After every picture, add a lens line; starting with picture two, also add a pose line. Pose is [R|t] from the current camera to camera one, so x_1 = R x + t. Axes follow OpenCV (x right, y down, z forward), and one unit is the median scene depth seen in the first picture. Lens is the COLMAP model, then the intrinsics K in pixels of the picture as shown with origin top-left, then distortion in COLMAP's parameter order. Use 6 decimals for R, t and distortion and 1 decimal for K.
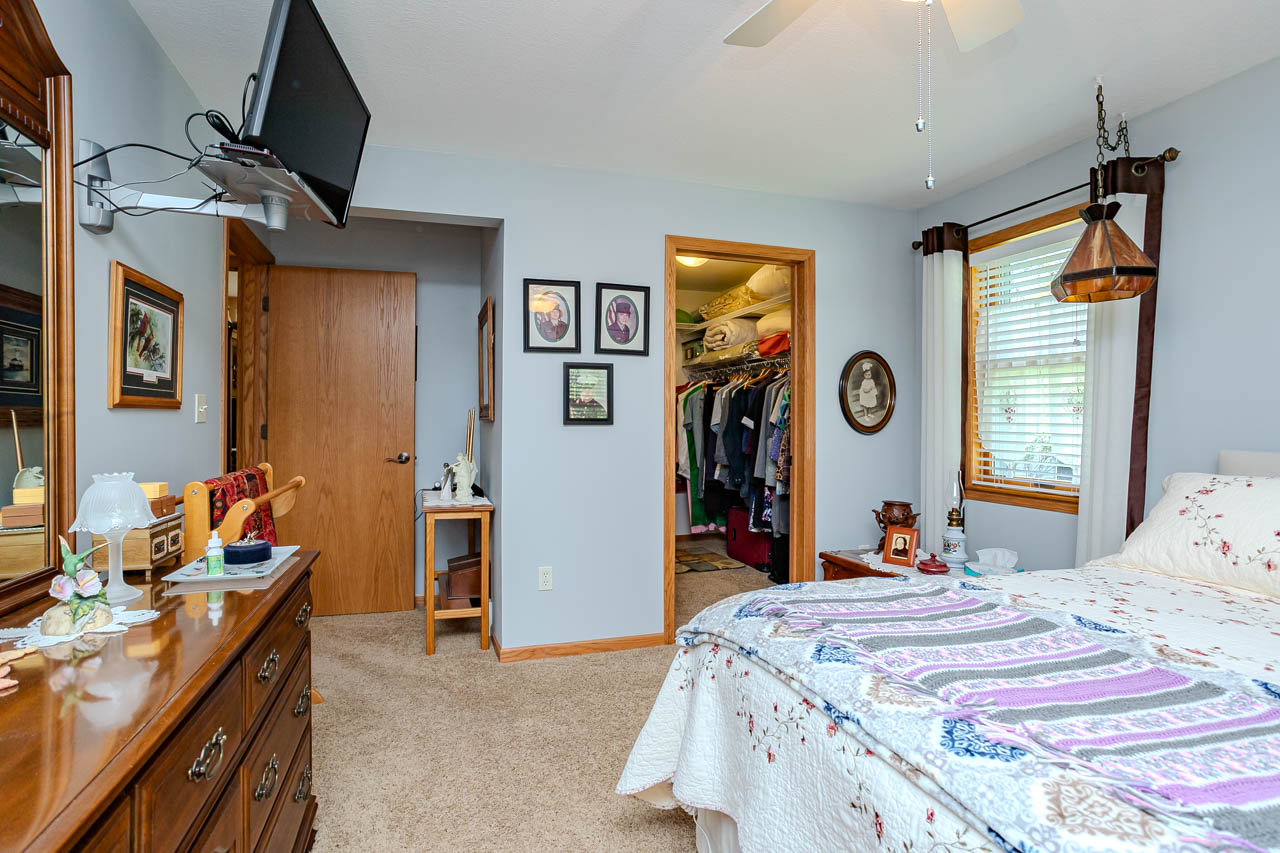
lens RADIAL K [[604.5, 0, 635.8], [0, 604.5, 422.8], [0, 0, 1]] dist [-0.020396, 0.000433]
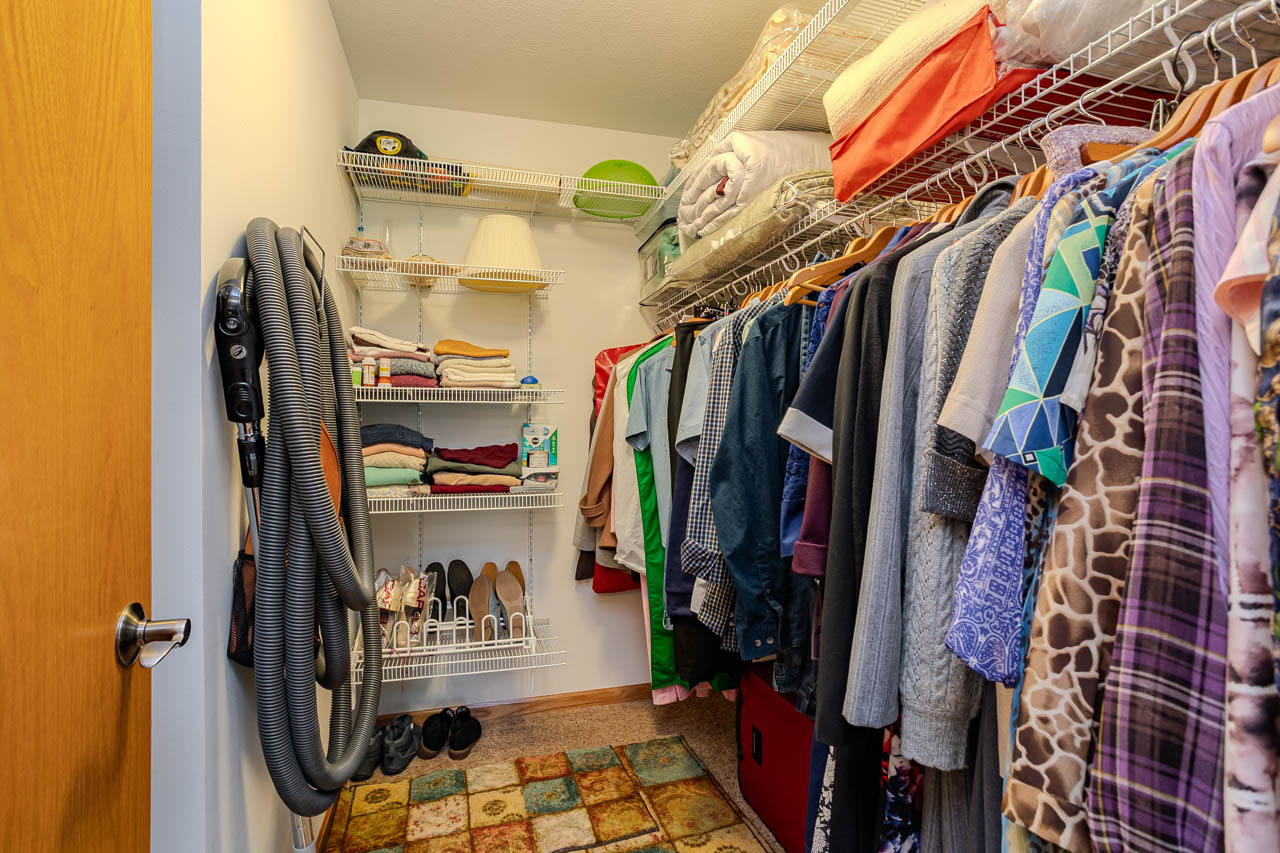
lens RADIAL K [[604.5, 0, 635.8], [0, 604.5, 422.8], [0, 0, 1]] dist [-0.020396, 0.000433]
pose [[0.998324, -0.004539, -0.057687, 0.120794], [0.003886, 0.999927, -0.011417, -0.001887], [0.057735, 0.011173, 0.998269, 0.686656]]
